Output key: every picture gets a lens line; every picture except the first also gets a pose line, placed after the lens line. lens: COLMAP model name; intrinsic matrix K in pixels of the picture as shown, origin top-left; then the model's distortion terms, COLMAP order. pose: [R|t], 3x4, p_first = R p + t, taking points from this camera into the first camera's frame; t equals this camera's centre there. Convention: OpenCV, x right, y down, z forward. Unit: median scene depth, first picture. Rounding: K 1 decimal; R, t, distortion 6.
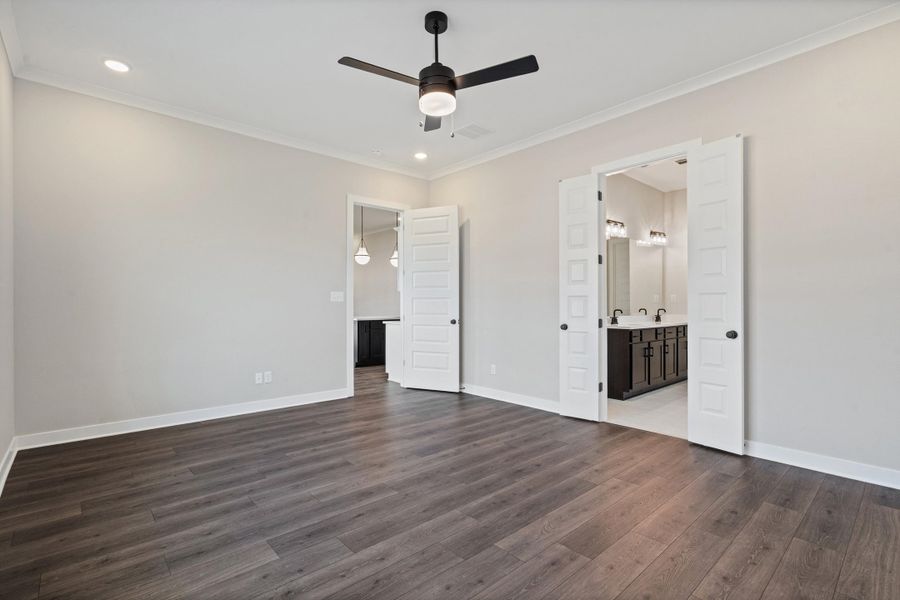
lens RADIAL K [[413.6, 0, 448.3], [0, 413.6, 299.2], [0, 0, 1]] dist [0.000550, 0.000409]
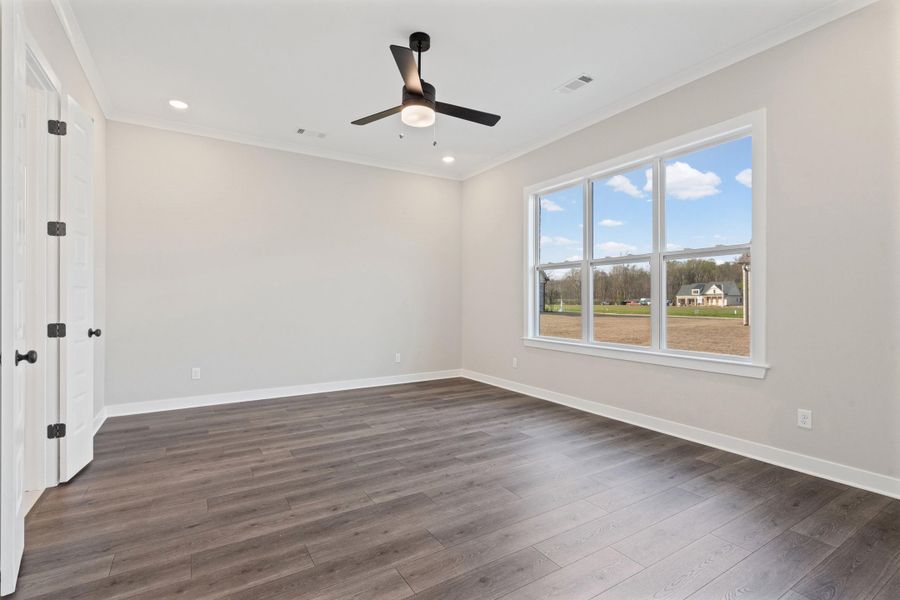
lens RADIAL K [[413.6, 0, 448.3], [0, 413.6, 299.2], [0, 0, 1]] dist [0.000550, 0.000409]
pose [[-0.984315, 0.000468, 0.176418, -0.290579], [-0.001714, 0.999924, -0.012217, 0.024700], [-0.176410, -0.012327, -0.984240, 2.024595]]
